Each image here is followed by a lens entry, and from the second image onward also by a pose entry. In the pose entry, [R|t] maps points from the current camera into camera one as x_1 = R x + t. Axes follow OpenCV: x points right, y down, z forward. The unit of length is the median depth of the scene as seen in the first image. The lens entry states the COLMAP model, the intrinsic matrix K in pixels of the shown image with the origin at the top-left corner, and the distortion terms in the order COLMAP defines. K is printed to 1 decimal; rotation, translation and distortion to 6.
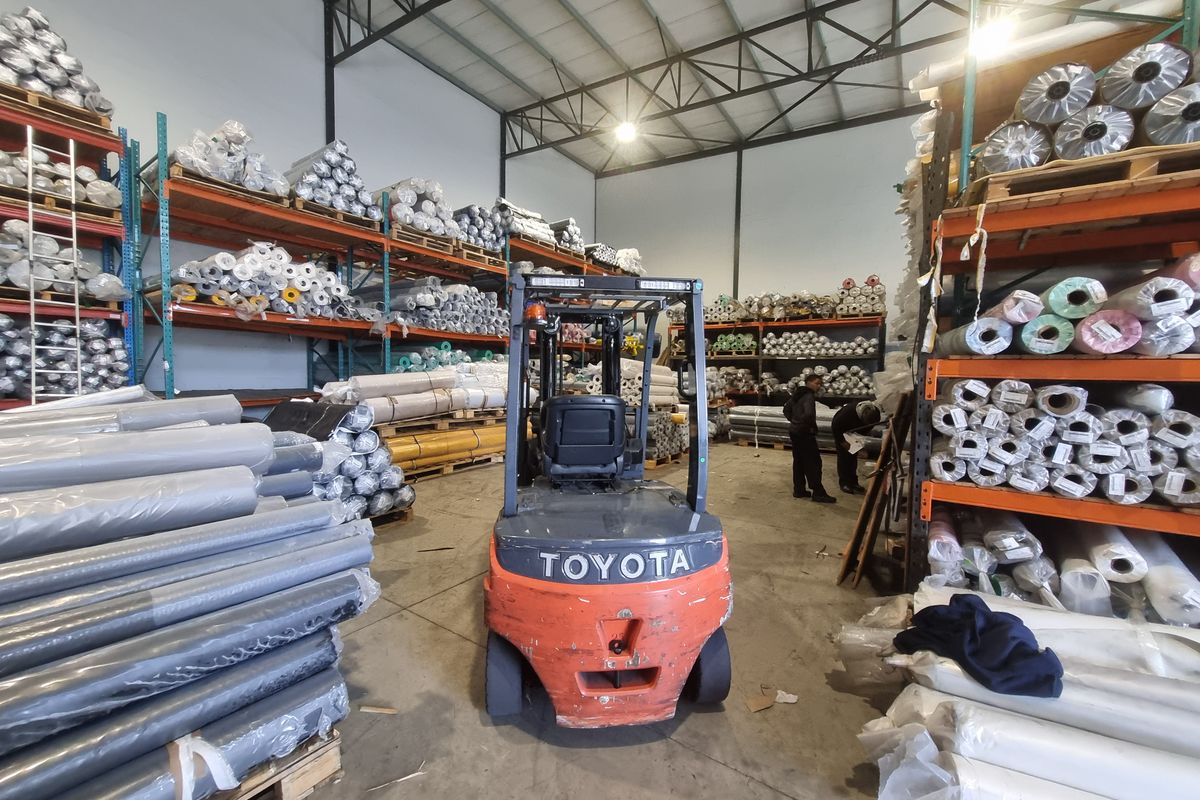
lens RADIAL K [[466.8, 0, 593.6], [0, 466.8, 398.2], [0, 0, 1]] dist [0.007360, -0.001465]
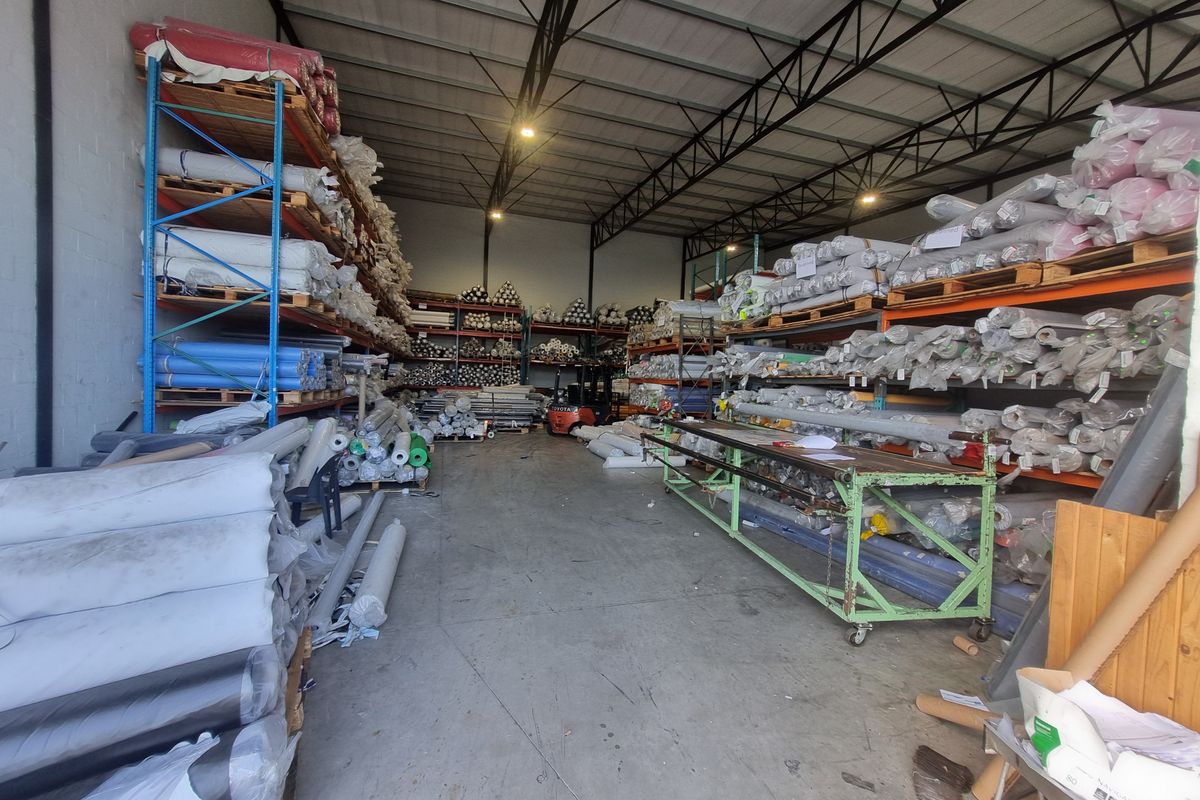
lens RADIAL K [[466.8, 0, 591.4], [0, 466.8, 400.6], [0, 0, 1]] dist [0.007360, -0.001465]
pose [[0.788735, 0.040030, -0.613429, 1.233043], [-0.058036, 0.998270, -0.009479, 0.076723], [0.611988, 0.043077, 0.789693, -1.109231]]
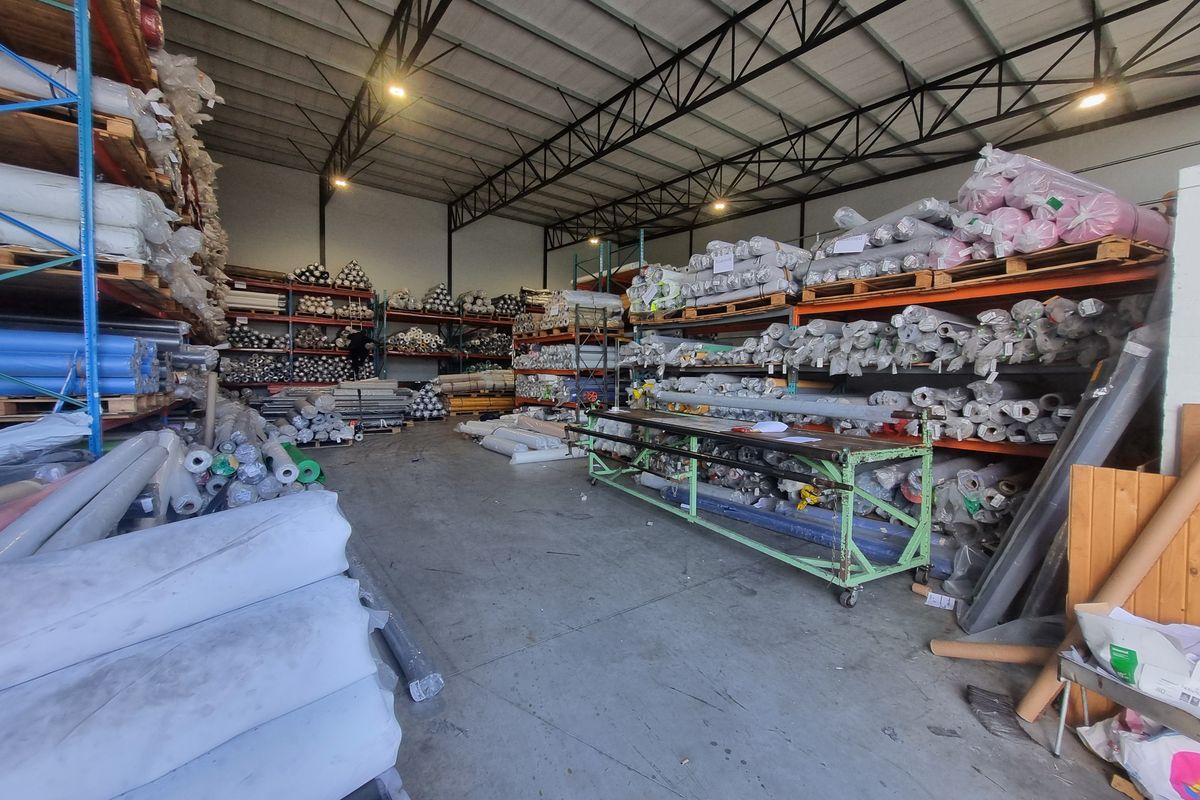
lens RADIAL K [[466.8, 0, 595.2], [0, 466.8, 400.3], [0, 0, 1]] dist [0.007360, -0.001465]
pose [[0.945791, 0.017962, -0.324279, 1.099057], [-0.019608, 0.999806, -0.001810, 0.077248], [0.324183, 0.008071, 0.945960, -1.145000]]
